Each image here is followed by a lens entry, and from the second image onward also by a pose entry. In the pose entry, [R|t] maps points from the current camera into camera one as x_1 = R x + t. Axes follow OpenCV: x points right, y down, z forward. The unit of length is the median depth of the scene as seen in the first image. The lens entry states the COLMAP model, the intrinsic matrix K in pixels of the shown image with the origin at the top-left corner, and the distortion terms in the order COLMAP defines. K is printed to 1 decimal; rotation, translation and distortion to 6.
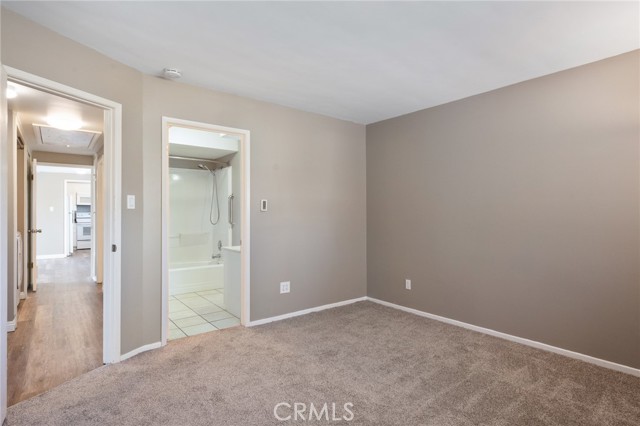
lens RADIAL K [[313.4, 0, 320.0], [0, 313.4, 211.4], [0, 0, 1]] dist [0.001644, -0.001303]
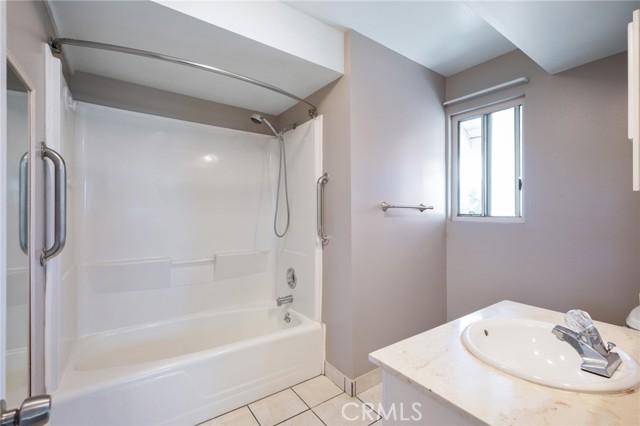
lens RADIAL K [[273.2, 0, 321.6], [0, 273.2, 211.8], [0, 0, 1]] dist [-0.000382, 0.000629]
pose [[0.998849, 0.000687, -0.047960, -0.250168], [-0.000989, 0.999980, -0.006275, 0.003117], [0.047955, 0.006315, 0.998830, 0.560815]]
